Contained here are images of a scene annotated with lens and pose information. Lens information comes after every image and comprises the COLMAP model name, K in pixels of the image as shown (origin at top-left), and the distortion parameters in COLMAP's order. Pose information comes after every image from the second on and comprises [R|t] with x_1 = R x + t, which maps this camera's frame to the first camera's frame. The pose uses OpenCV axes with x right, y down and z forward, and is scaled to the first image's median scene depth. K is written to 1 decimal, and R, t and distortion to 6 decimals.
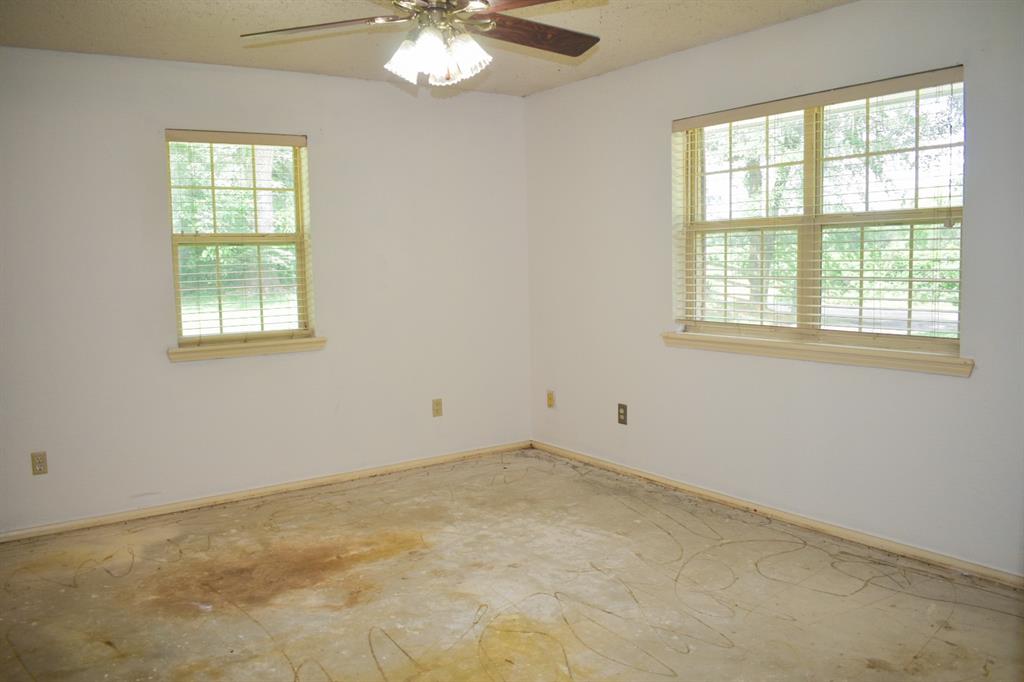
lens RADIAL K [[801.3, 0, 512.0], [0, 801.3, 341.0], [0, 0, 1]] dist [-0.090705, 0.006219]
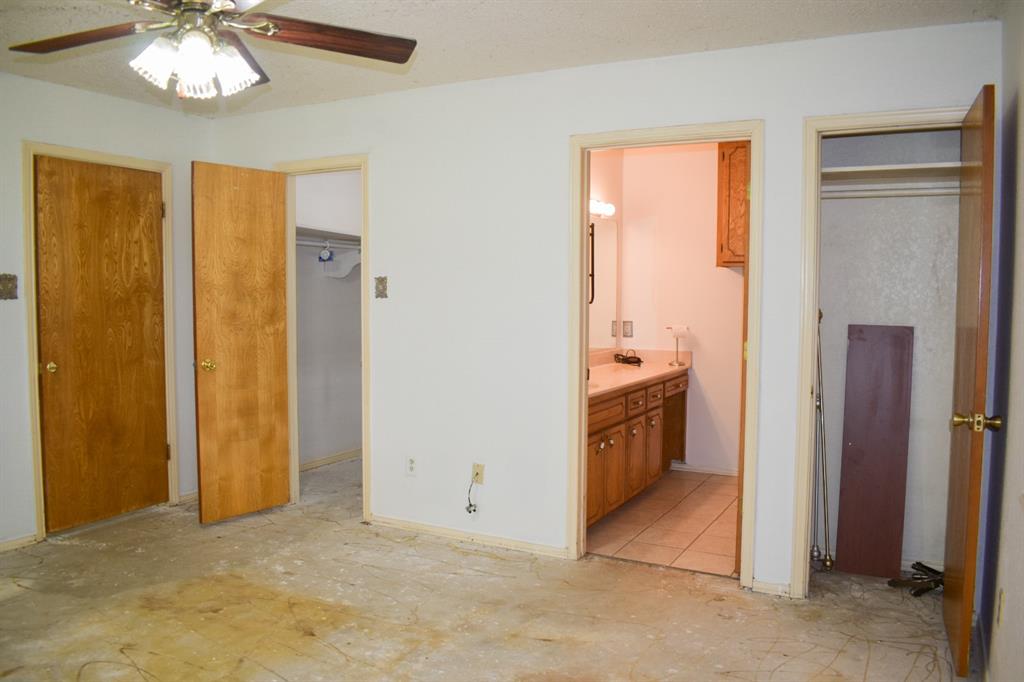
lens RADIAL K [[801.3, 0, 512.0], [0, 801.3, 341.0], [0, 0, 1]] dist [-0.090705, 0.006219]
pose [[-0.883248, 0.053066, -0.465895, 0.013739], [-0.028192, 0.985768, 0.165728, -0.153847], [0.468059, 0.159514, -0.869181, 1.390429]]
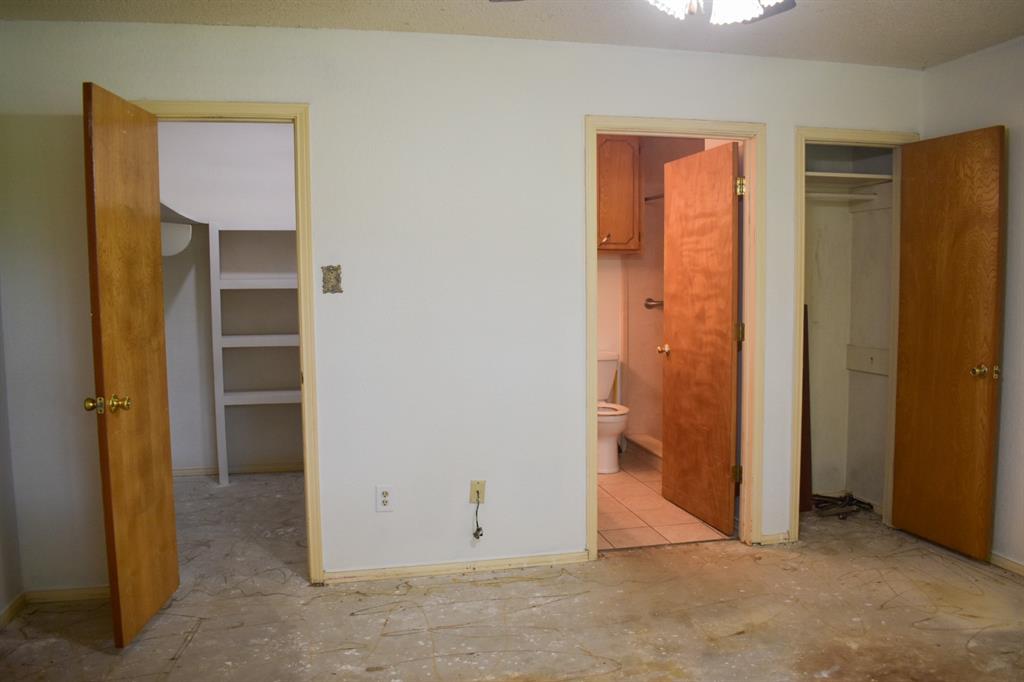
lens RADIAL K [[801.3, 0, 512.0], [0, 801.3, 341.0], [0, 0, 1]] dist [-0.090705, 0.006219]
pose [[-0.363608, 0.105363, -0.925574, 0.418673], [-0.075132, 0.987029, 0.141874, -0.105388], [0.928517, 0.121127, -0.350976, 0.768479]]
